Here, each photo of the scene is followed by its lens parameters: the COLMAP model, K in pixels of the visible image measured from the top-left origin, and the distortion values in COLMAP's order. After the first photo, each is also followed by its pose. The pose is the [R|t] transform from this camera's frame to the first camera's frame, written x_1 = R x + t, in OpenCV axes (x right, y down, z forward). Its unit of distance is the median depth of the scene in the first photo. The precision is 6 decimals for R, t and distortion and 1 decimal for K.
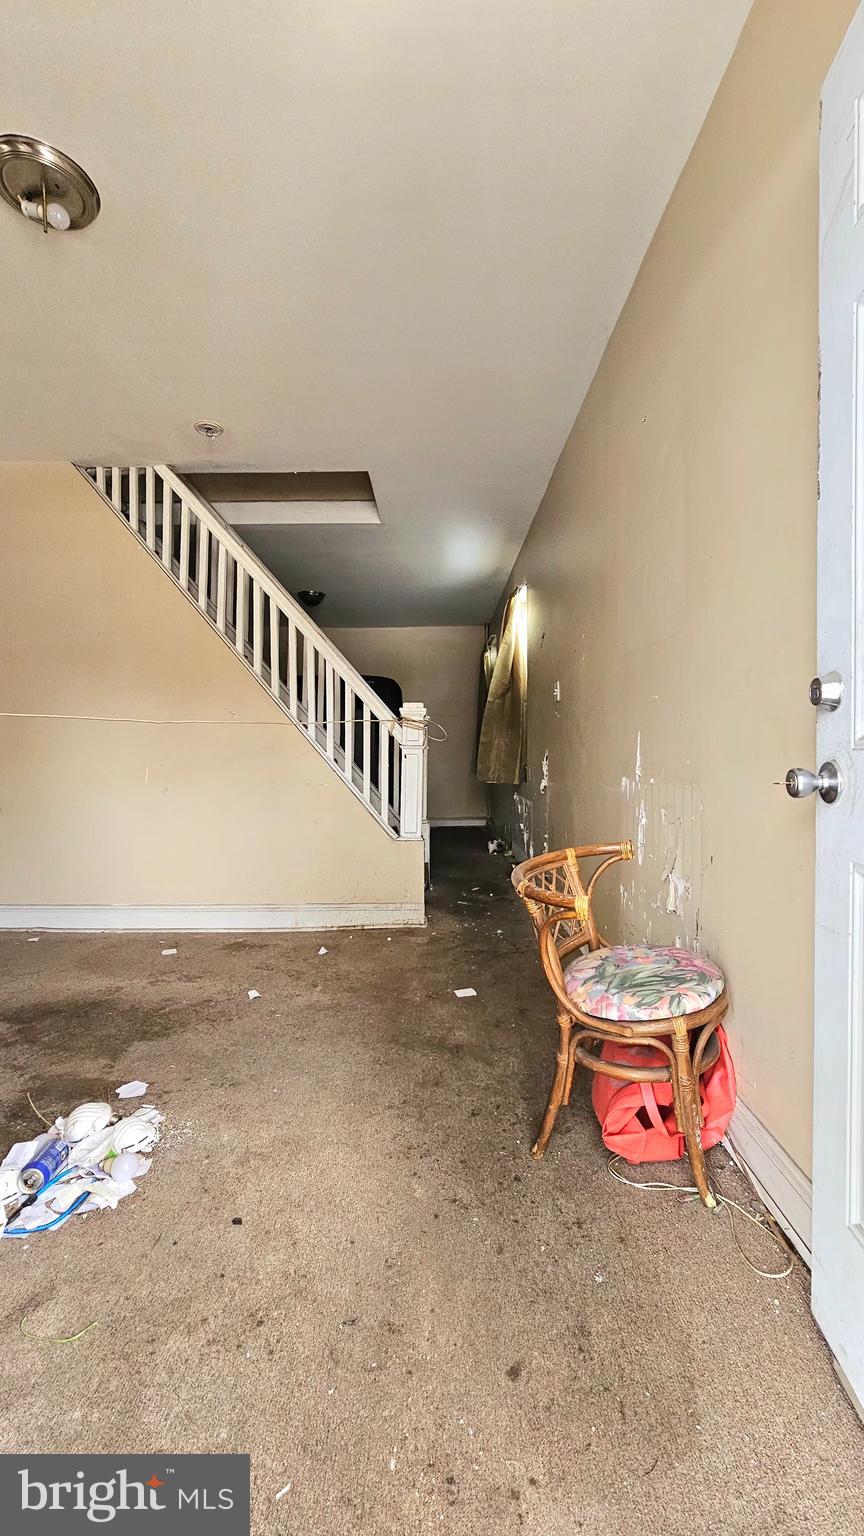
lens RADIAL K [[618.2, 0, 430.4], [0, 618.2, 763.4], [0, 0, 1]] dist [-0.003745, -0.000205]
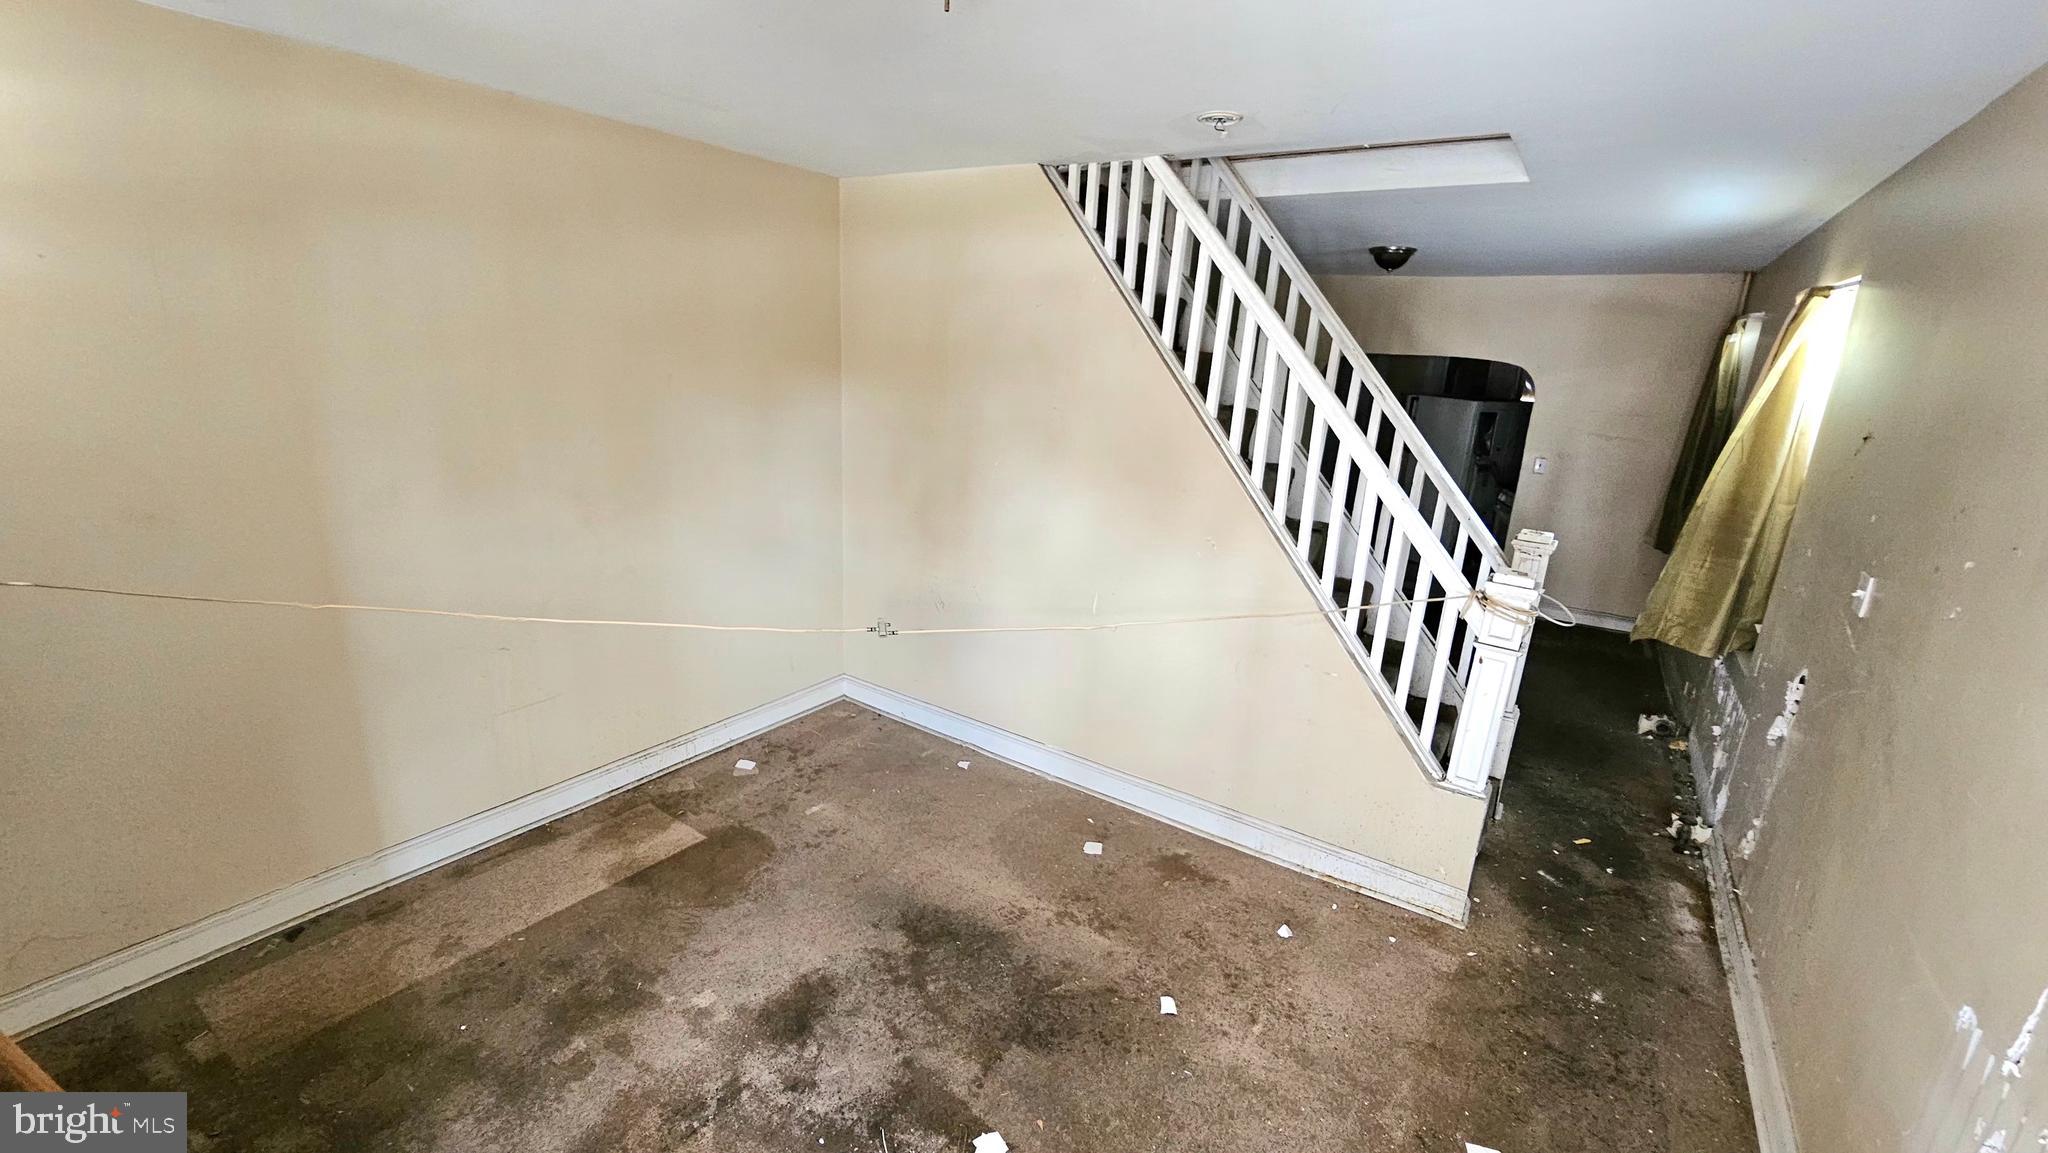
lens RADIAL K [[829.0, 0, 1023.7], [0, 829.0, 574.3], [0, 0, 1]] dist [-0.006462, -0.000116]
pose [[0.827798, 0.187708, -0.528692, 0.000382], [-0.062210, 0.967267, 0.246016, -0.265677], [0.557566, -0.170761, 0.812380, 0.131595]]
